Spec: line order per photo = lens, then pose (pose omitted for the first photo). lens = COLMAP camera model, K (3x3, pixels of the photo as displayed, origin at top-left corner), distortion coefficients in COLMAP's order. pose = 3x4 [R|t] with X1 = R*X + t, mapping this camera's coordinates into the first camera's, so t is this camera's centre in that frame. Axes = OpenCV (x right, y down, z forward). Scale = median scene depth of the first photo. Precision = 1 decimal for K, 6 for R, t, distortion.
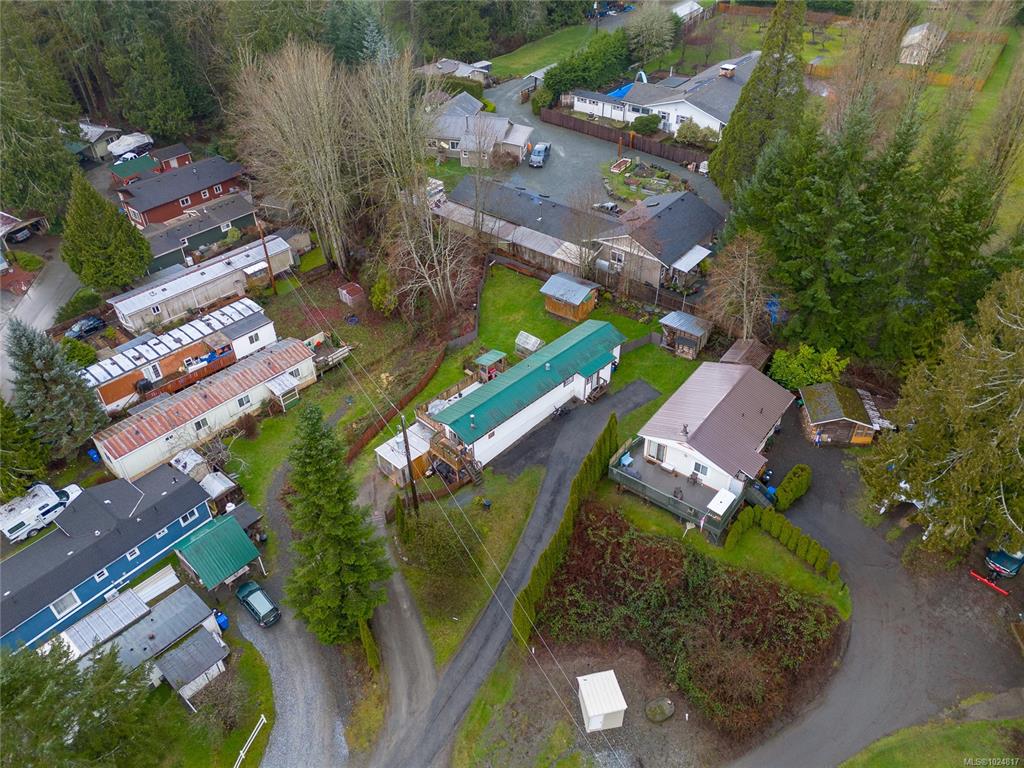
lens RADIAL K [[767.6, 0, 513.1], [0, 767.6, 385.3], [0, 0, 1]] dist [0.068155, -0.075923]
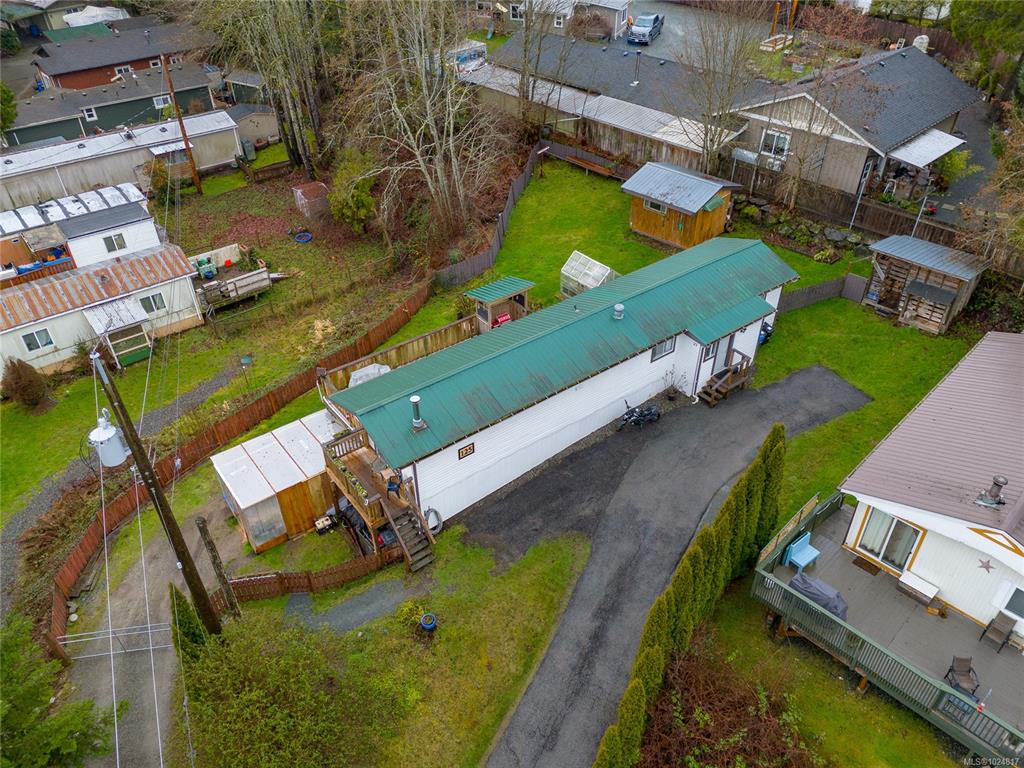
lens RADIAL K [[767.6, 0, 513.1], [0, 767.6, 385.3], [0, 0, 1]] dist [0.068155, -0.075923]
pose [[0.989589, 0.092710, -0.110083, 0.034093], [-0.095212, 0.995300, -0.017684, 0.029318], [0.107926, 0.027981, 0.993765, 0.502222]]
